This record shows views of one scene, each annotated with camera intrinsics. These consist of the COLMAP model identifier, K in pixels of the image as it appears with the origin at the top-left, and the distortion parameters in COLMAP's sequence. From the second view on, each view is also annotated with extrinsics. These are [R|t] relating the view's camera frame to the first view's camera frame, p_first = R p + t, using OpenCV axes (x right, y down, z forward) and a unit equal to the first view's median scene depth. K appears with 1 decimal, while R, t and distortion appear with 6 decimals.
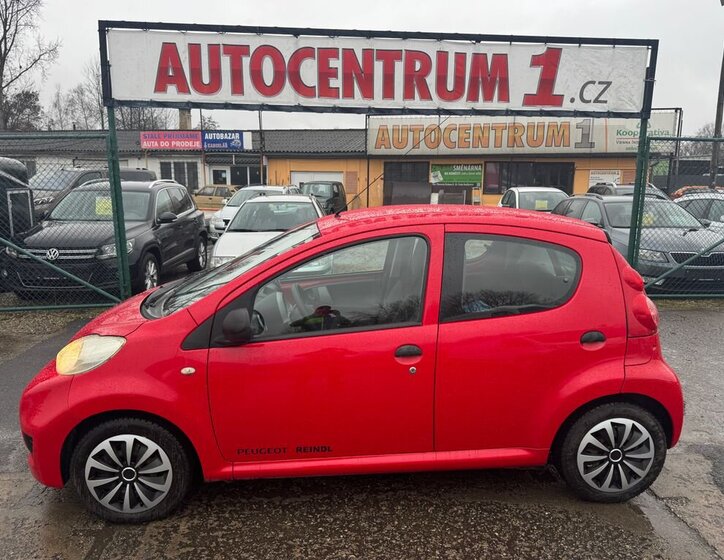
lens RADIAL K [[577.1, 0, 364.4], [0, 577.1, 280.1], [0, 0, 1]] dist [0.037722, -0.030826]
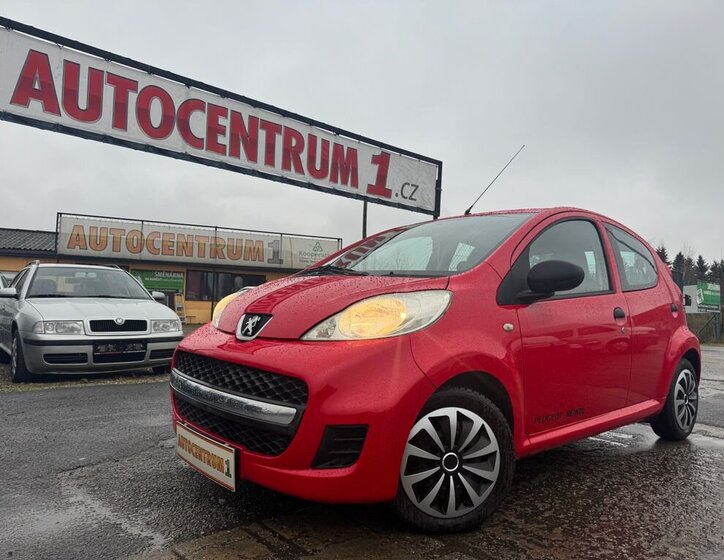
lens RADIAL K [[537.0, 0, 357.5], [0, 537.0, 283.6], [0, 0, 1]] dist [0.035316, -0.035703]
pose [[0.800970, 0.052084, 0.596434, -0.404915], [0.077648, 0.978758, -0.189746, 0.094296], [-0.593648, 0.198292, 0.779912, 0.188496]]
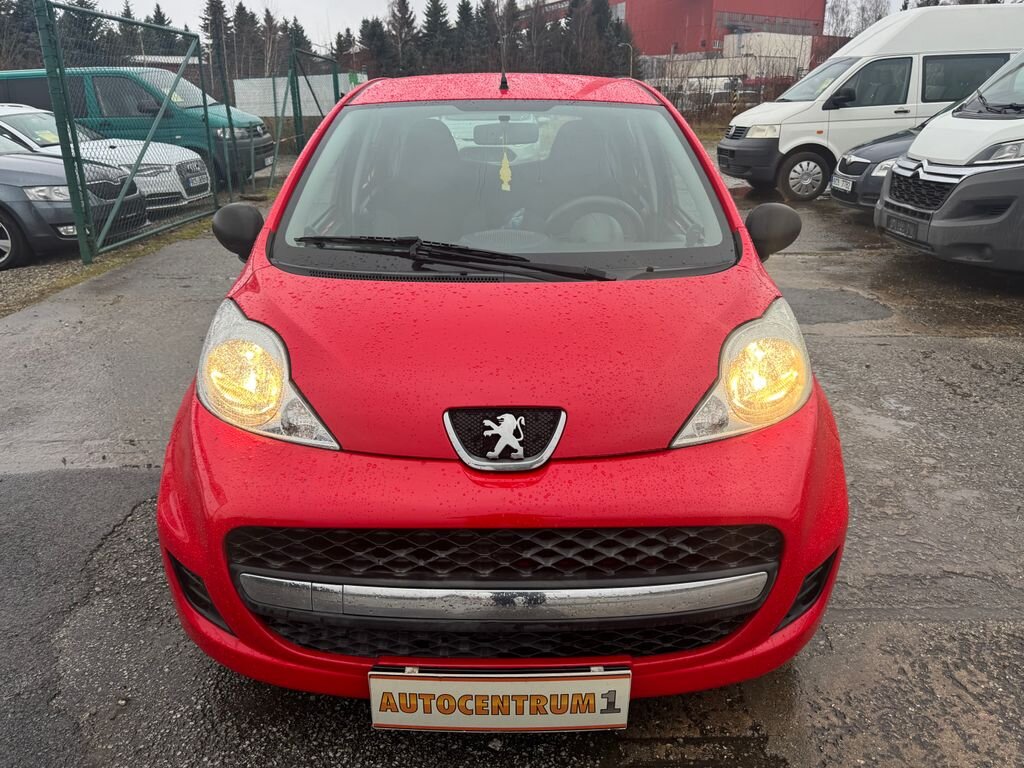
lens RADIAL K [[794.2, 0, 510.6], [0, 794.2, 390.6], [0, 0, 1]] dist [0.016048, -0.014336]
pose [[0.075313, -0.349920, 0.933747, -0.478983], [0.202562, 0.922251, 0.329274, -0.048637], [-0.976369, 0.164343, 0.140338, 0.475154]]
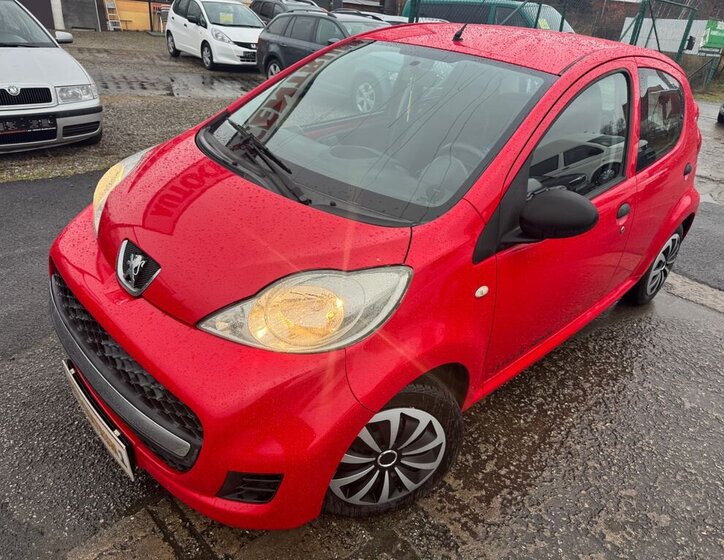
lens RADIAL K [[537.0, 0, 356.1], [0, 537.0, 273.7], [0, 0, 1]] dist [0.035316, -0.035703]
pose [[0.768917, -0.233723, 0.595097, -0.320870], [0.035661, 0.945016, 0.325075, -0.030765], [-0.638353, -0.228734, 0.734973, 0.254264]]
